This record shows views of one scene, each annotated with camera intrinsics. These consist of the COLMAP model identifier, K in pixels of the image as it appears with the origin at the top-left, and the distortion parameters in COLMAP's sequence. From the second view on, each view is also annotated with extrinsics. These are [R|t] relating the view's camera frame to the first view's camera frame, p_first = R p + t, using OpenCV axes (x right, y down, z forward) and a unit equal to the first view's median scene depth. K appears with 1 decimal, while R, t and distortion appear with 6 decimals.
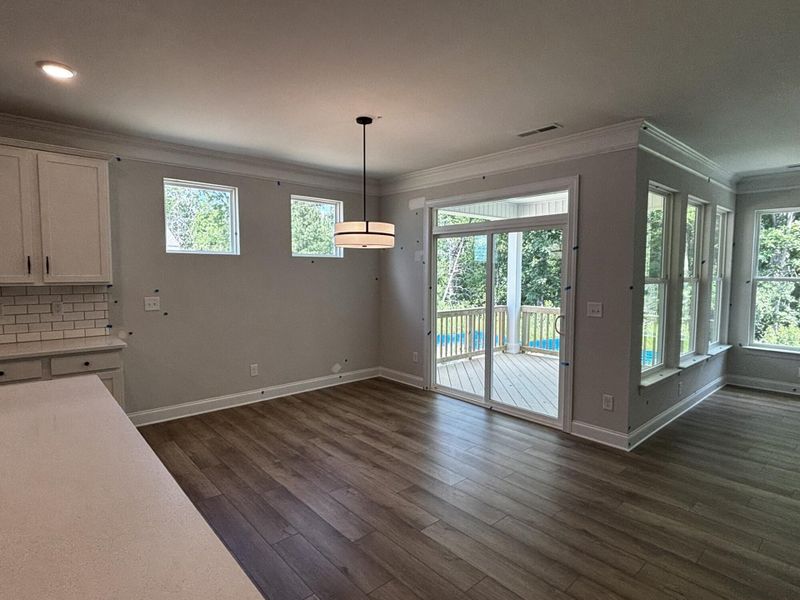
lens RADIAL K [[434.3, 0, 400.0], [0, 434.3, 300.0], [0, 0, 1]] dist [0.000115, -0.000560]
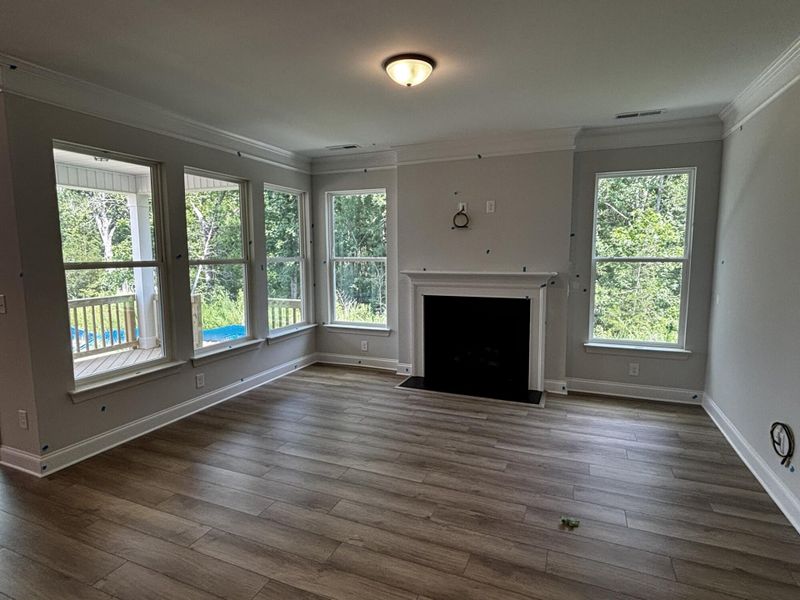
lens RADIAL K [[434.3, 0, 400.0], [0, 434.3, 300.0], [0, 0, 1]] dist [0.000115, -0.000560]
pose [[0.901650, -0.058622, 0.428474, 0.523443], [0.040854, 0.997885, 0.050557, 0.003588], [-0.430532, -0.028080, 0.902138, -0.004794]]
